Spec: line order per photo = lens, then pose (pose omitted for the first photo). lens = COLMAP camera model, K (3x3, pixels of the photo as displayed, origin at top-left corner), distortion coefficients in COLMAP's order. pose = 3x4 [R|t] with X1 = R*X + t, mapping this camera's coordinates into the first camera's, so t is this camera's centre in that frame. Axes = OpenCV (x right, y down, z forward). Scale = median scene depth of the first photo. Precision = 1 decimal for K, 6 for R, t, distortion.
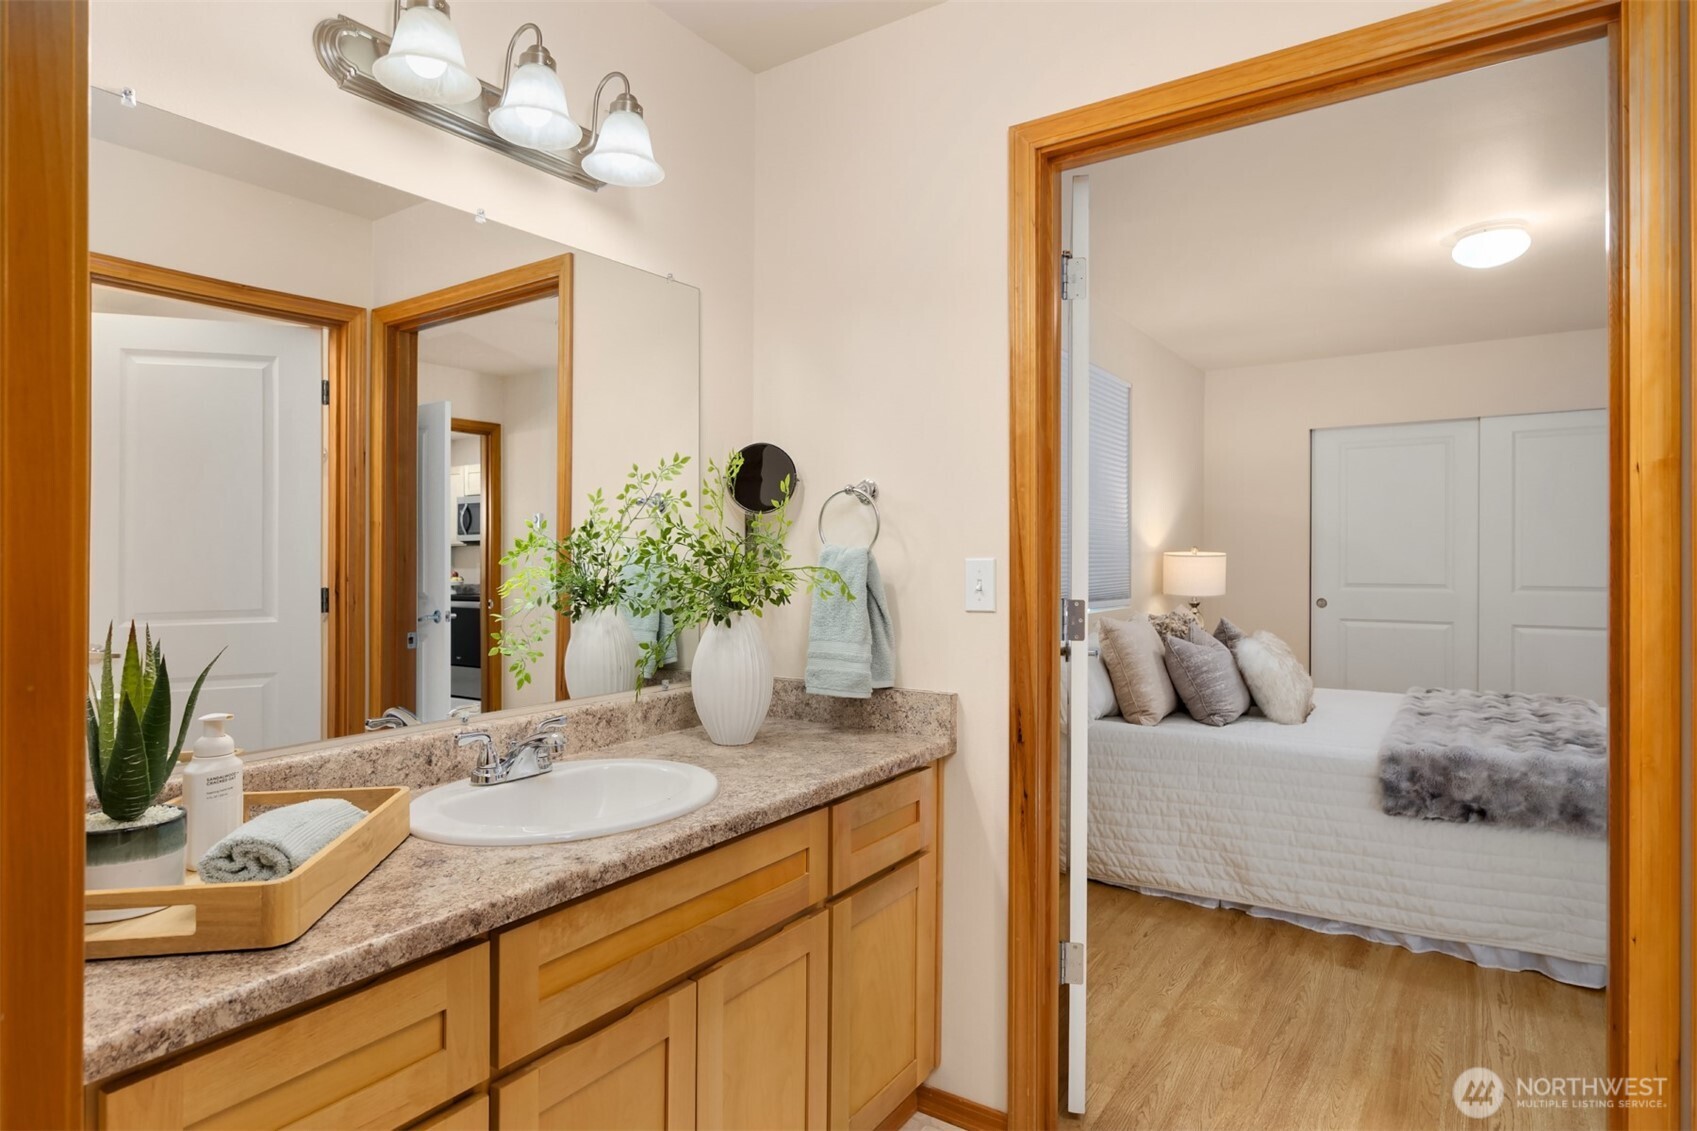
lens RADIAL K [[909.9, 0, 834.0], [0, 909.9, 569.1], [0, 0, 1]] dist [-0.001634, 0.002084]
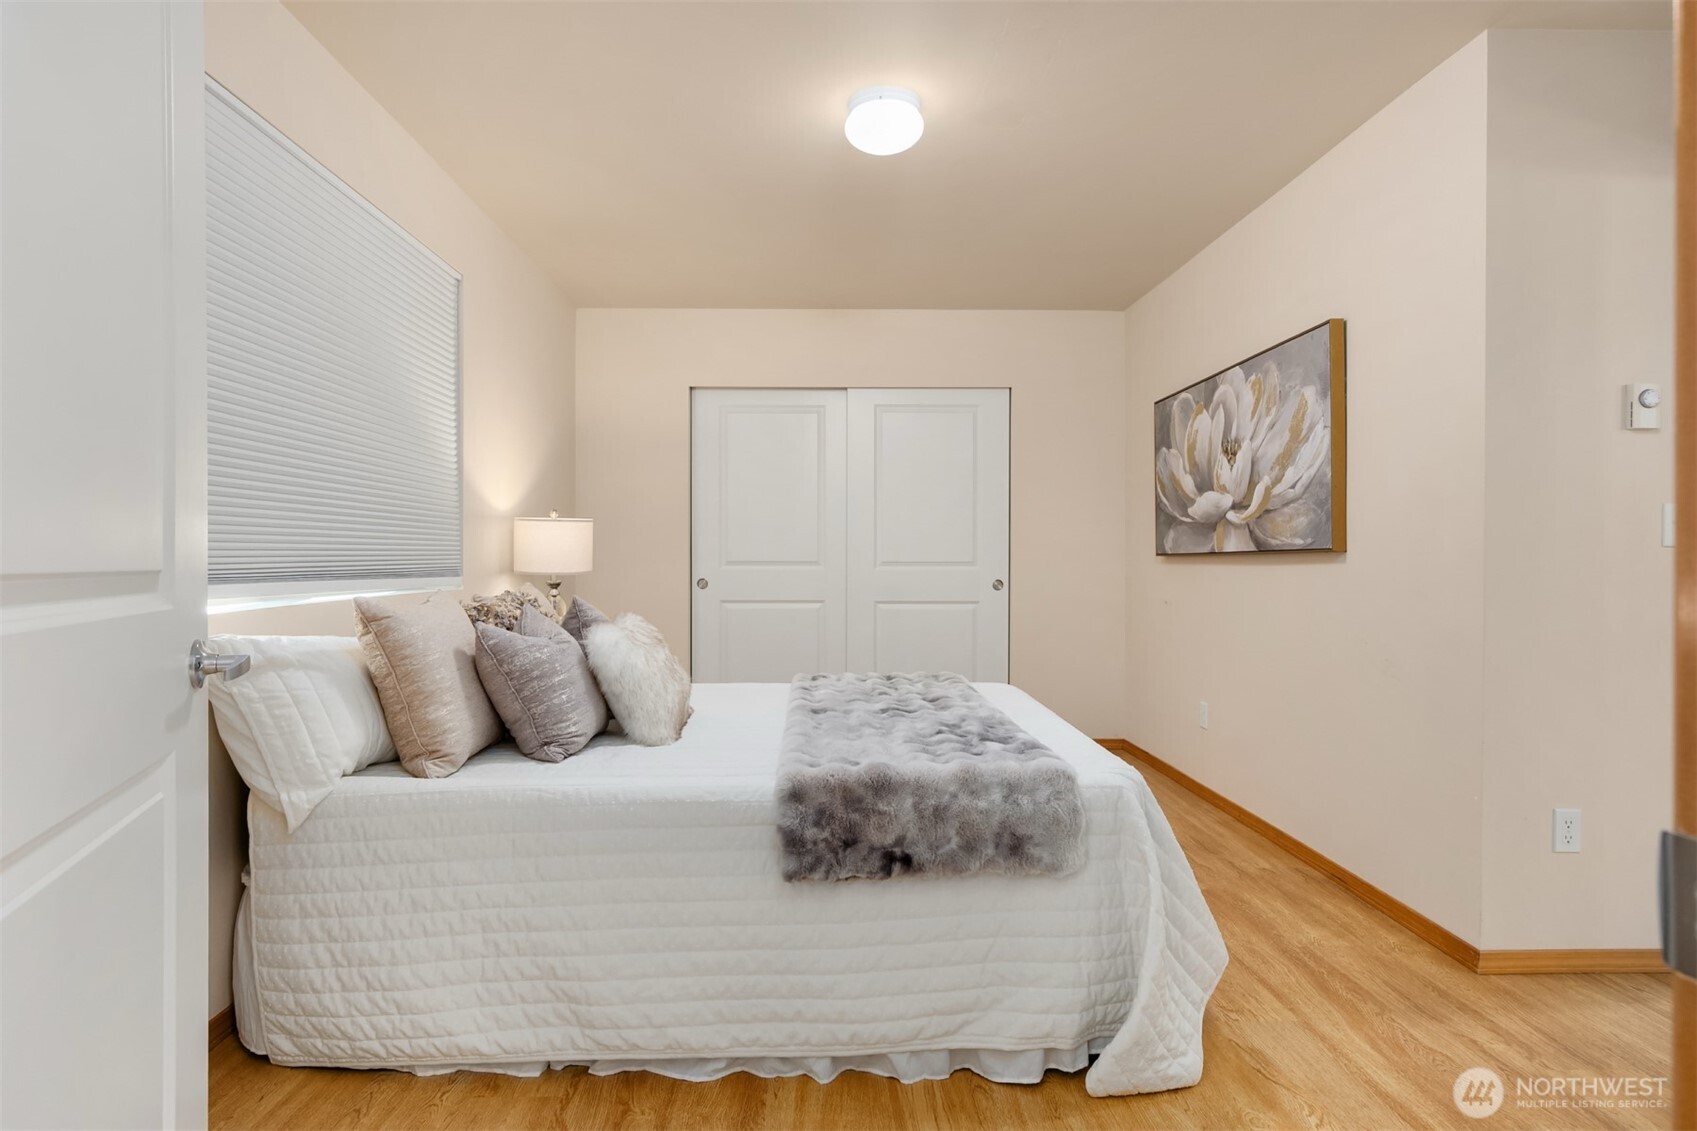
lens RADIAL K [[876.8, 0, 840.5], [0, 876.8, 566.2], [0, 0, 1]] dist [0.000319, 0.000245]
pose [[0.798487, -0.000119, 0.602012, 0.222248], [0.001358, 0.999998, -0.001603, 0.038252], [-0.602011, 0.002097, 0.798485, 0.406121]]
